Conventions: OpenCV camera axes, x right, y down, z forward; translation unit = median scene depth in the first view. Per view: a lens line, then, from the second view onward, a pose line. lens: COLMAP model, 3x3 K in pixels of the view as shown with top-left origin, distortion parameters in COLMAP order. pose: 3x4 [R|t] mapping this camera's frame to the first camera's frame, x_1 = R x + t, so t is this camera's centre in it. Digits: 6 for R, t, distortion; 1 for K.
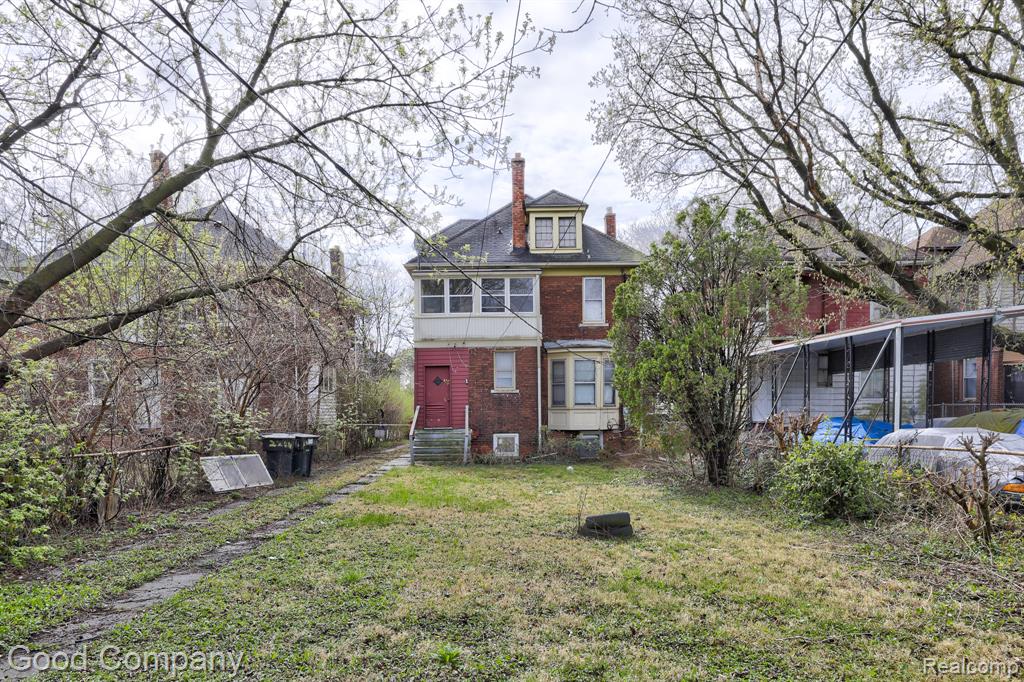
lens RADIAL K [[630.4, 0, 512.0], [0, 630.4, 391.7], [0, 0, 1]] dist [0.002656, 0.000134]
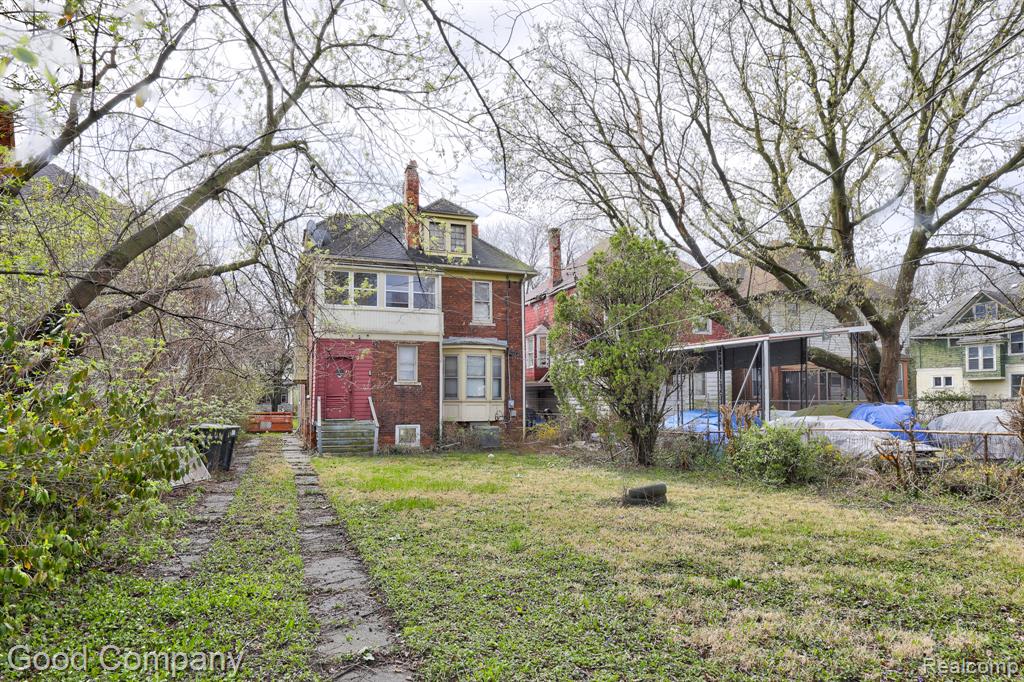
lens RADIAL K [[615.0, 0, 512.0], [0, 615.0, 341.0], [0, 0, 1]] dist [0.004202, 0.000571]
pose [[0.935855, 0.043977, 0.349632, -0.206816], [-0.017611, 0.996779, -0.078237, 0.005818], [-0.351946, 0.067061, 0.933615, -0.011808]]
